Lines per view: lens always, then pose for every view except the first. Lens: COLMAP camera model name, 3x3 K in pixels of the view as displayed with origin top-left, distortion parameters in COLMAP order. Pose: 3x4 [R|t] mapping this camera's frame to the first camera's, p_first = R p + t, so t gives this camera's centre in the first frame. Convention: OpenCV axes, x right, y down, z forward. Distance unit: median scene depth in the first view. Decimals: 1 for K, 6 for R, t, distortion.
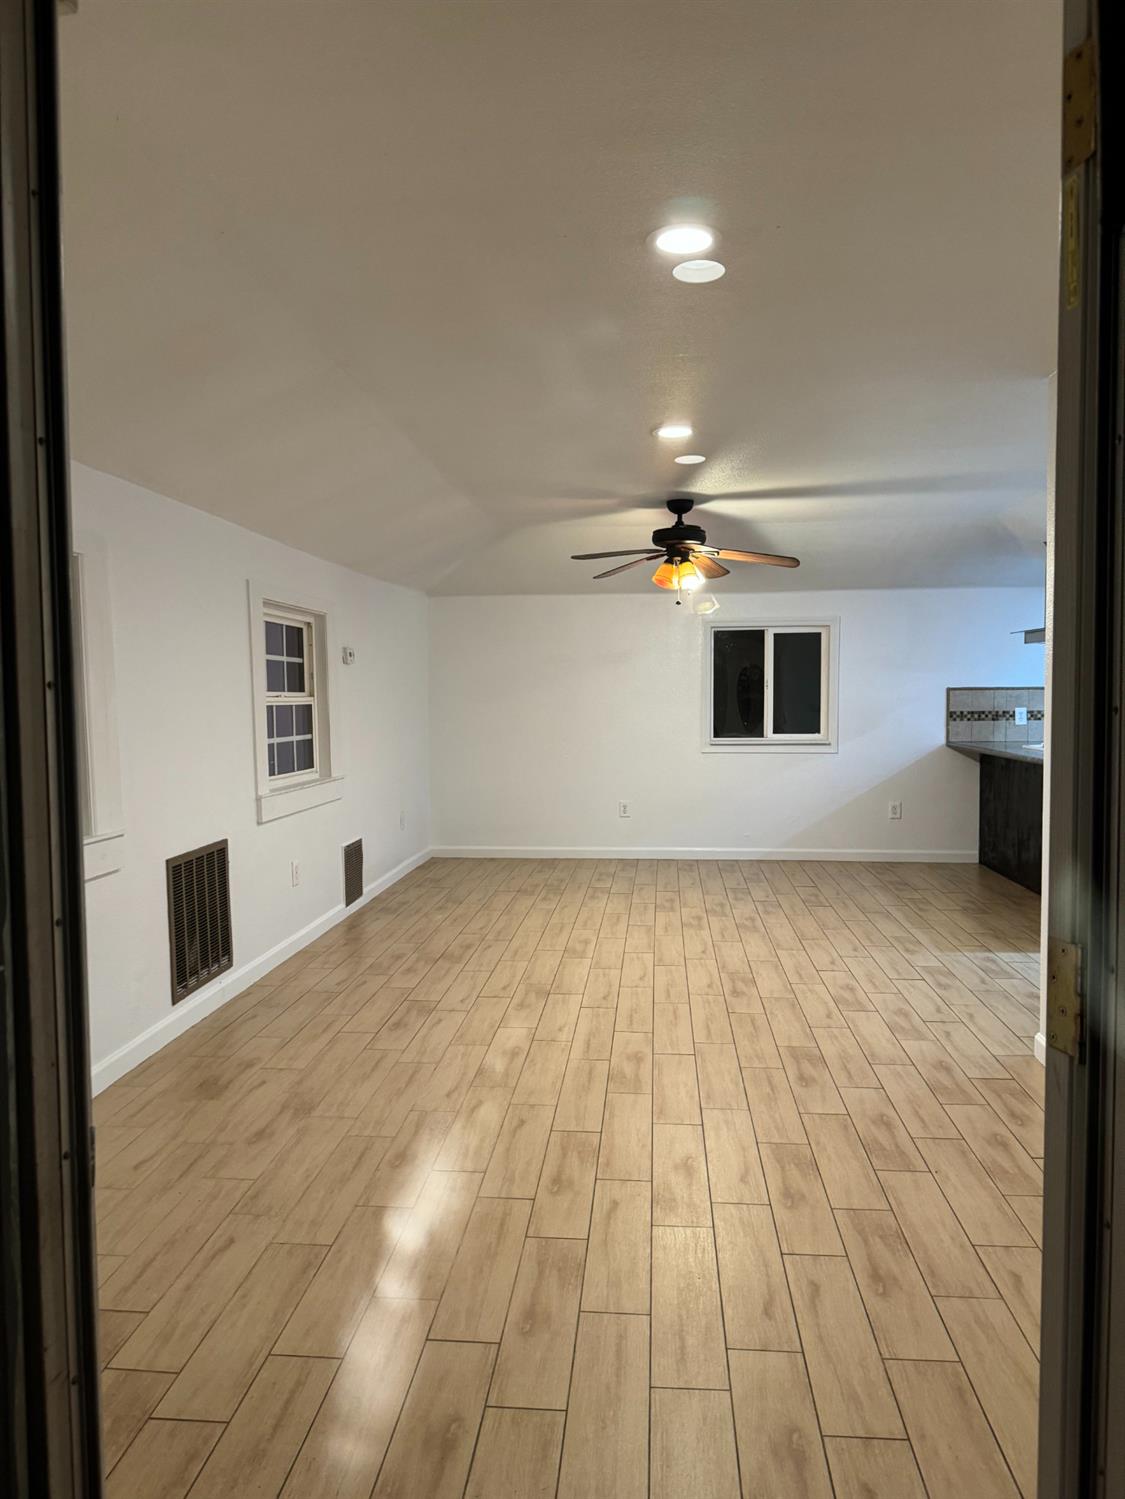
lens RADIAL K [[1065.4, 0, 565.0], [0, 1065.4, 758.7], [0, 0, 1]] dist [0.053543, -0.010485]
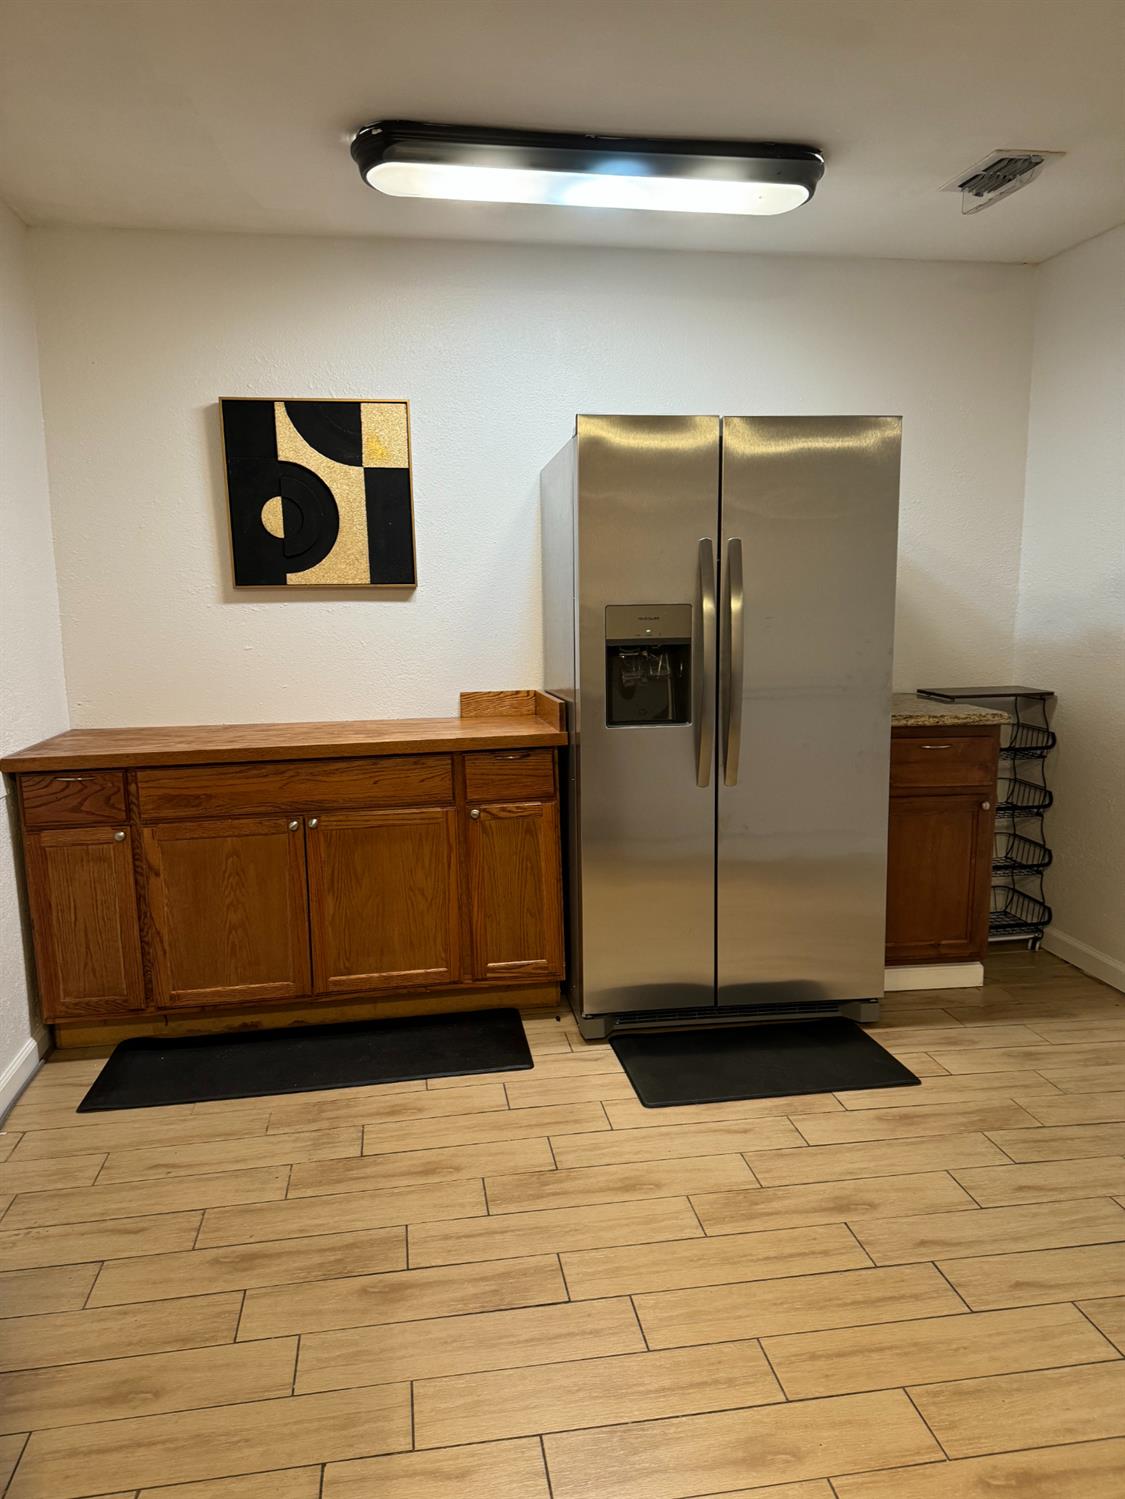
lens RADIAL K [[1065.4, 0, 562.1], [0, 1065.4, 751.9], [0, 0, 1]] dist [0.053543, -0.010485]
pose [[-0.240928, -0.143431, 0.959886, -1.045351], [0.074665, 0.983349, 0.165677, -0.077413], [-0.967667, 0.111586, -0.226207, 1.439357]]
